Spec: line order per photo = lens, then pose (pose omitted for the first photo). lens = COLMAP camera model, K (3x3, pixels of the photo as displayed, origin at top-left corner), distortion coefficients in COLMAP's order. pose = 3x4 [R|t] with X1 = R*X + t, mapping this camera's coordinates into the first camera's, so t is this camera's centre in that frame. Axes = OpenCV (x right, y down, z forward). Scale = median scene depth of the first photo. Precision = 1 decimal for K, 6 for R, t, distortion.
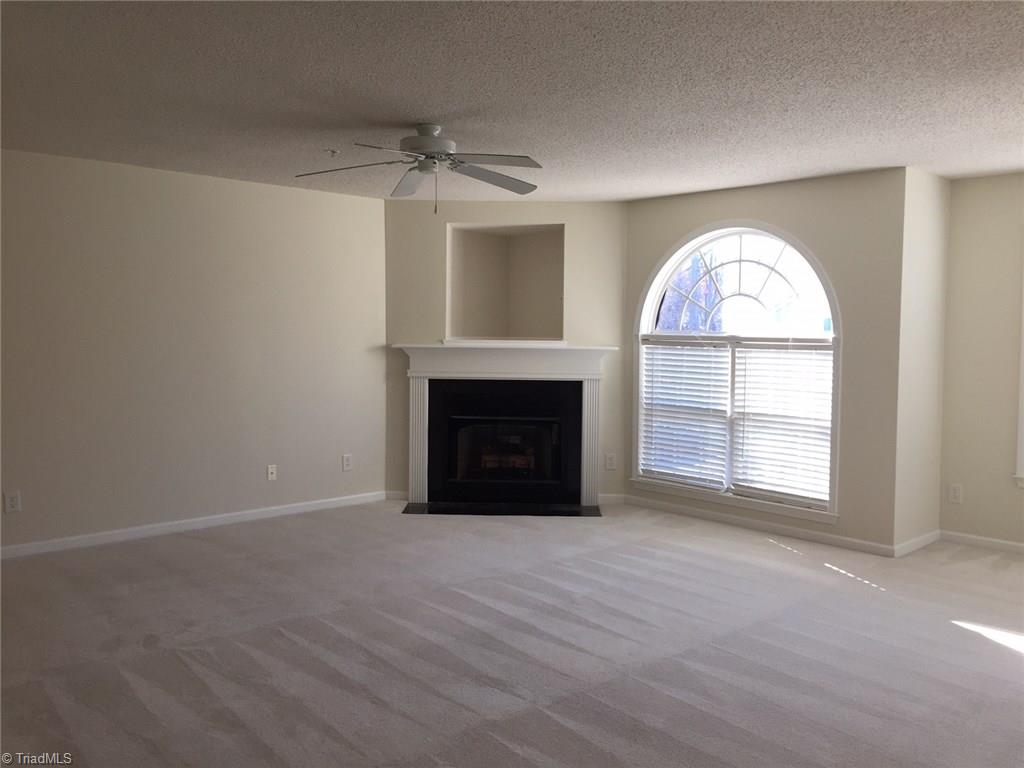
lens RADIAL K [[874.7, 0, 512.6], [0, 874.7, 388.1], [0, 0, 1]] dist [0.071508, -0.084929]
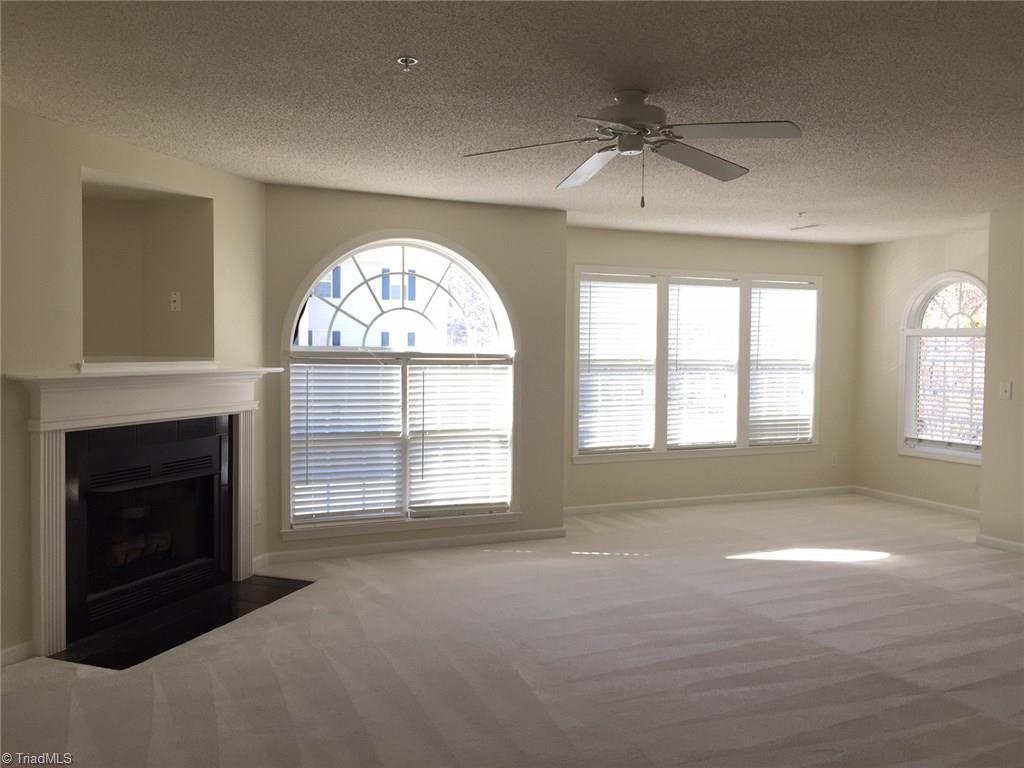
lens RADIAL K [[874.7, 0, 509.4], [0, 874.7, 382.2], [0, 0, 1]] dist [0.071508, -0.084929]
pose [[0.328726, -0.046934, 0.943258, -0.554155], [0.057973, 0.997884, 0.029449, -0.044375], [-0.942644, 0.045003, 0.330751, 0.535511]]
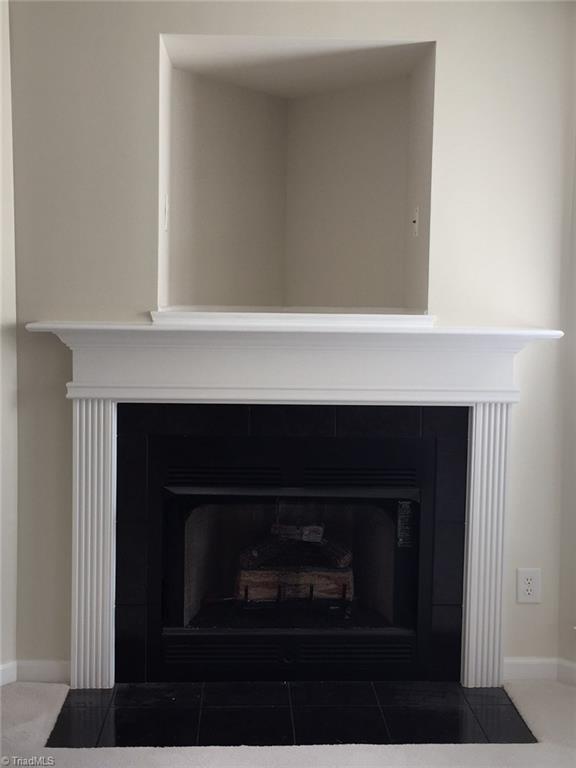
lens RADIAL K [[963.1, 0, 282.7], [0, 963.1, 381.3], [0, 0, 1]] dist [0.079535, 0.000000]
pose [[0.997824, -0.001082, 0.065919, -0.046558], [-0.000202, 0.999811, 0.019458, -0.030670], [-0.065928, -0.019429, 0.997635, 0.525534]]
